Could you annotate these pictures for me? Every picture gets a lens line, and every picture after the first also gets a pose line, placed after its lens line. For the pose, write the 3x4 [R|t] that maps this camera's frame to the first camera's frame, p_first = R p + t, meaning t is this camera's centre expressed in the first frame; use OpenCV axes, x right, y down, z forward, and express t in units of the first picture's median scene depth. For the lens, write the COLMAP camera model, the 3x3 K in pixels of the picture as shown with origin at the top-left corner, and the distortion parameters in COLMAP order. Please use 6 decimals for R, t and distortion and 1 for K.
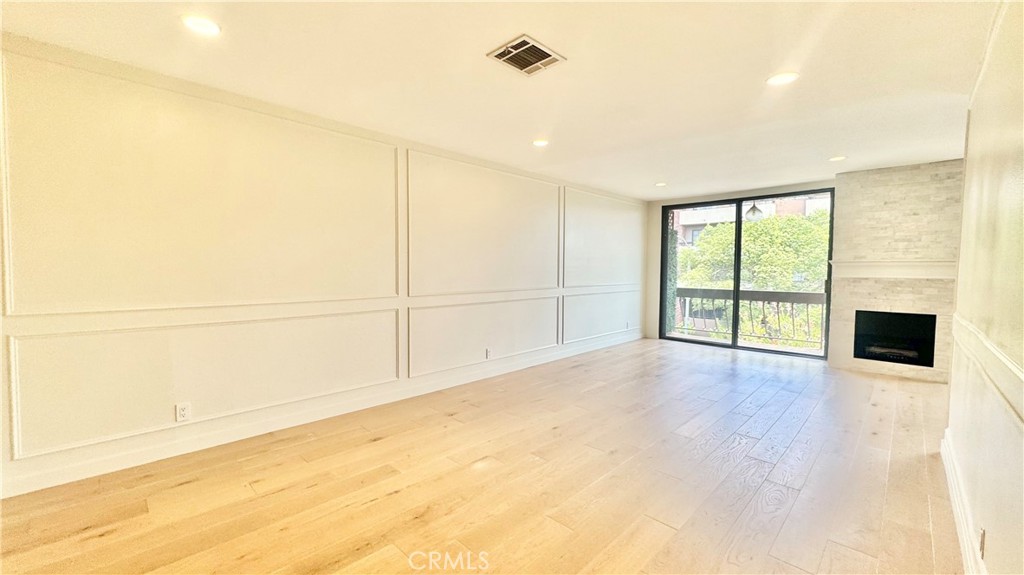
lens RADIAL K [[407.5, 0, 508.7], [0, 407.5, 286.2], [0, 0, 1]] dist [-0.007749, 0.000551]
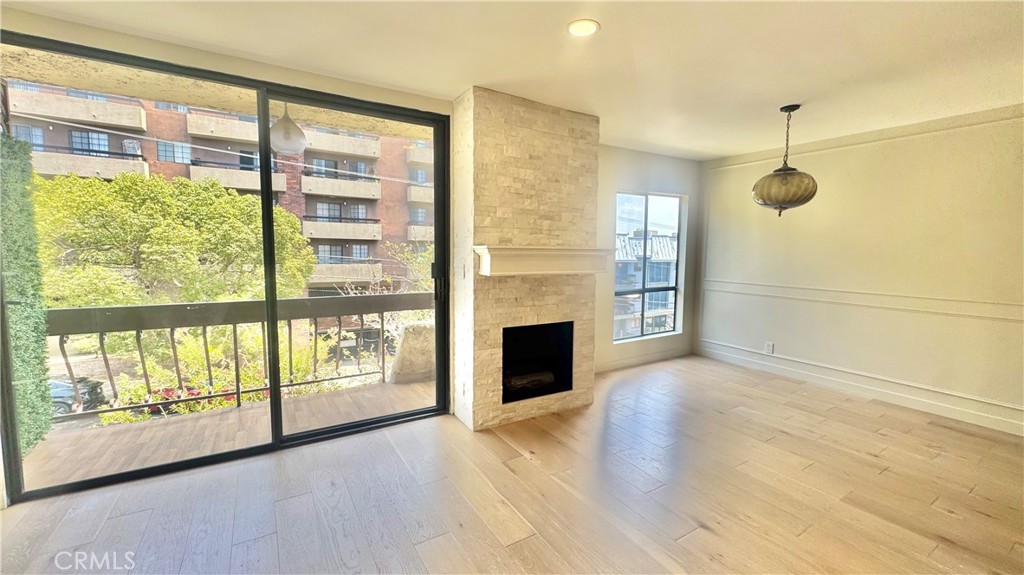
lens RADIAL K [[407.5, 0, 511.1], [0, 407.5, 286.6], [0, 0, 1]] dist [-0.007749, 0.000551]
pose [[0.231201, -0.085895, 0.969107, 0.286578], [0.031459, 0.996234, 0.080795, -0.054508], [-0.972397, 0.011807, 0.233032, 0.889607]]
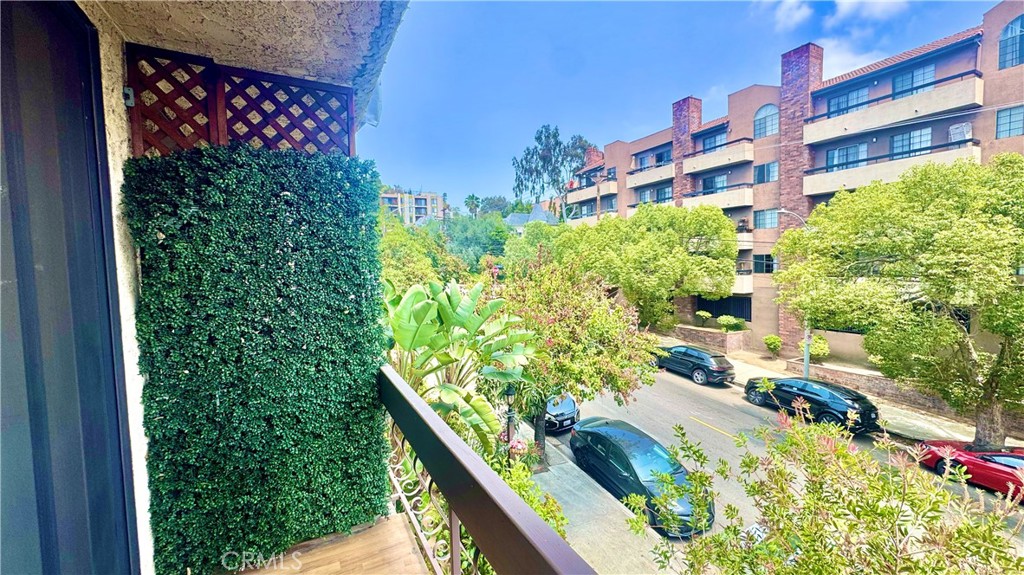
lens RADIAL K [[407.5, 0, 511.4], [0, 407.5, 286.7], [0, 0, 1]] dist [-0.007749, 0.000551]
pose [[0.956181, -0.014250, -0.292430, 0.968237], [0.018612, 0.999753, 0.012141, -0.092570], [0.292185, -0.017052, 0.956210, 1.307444]]
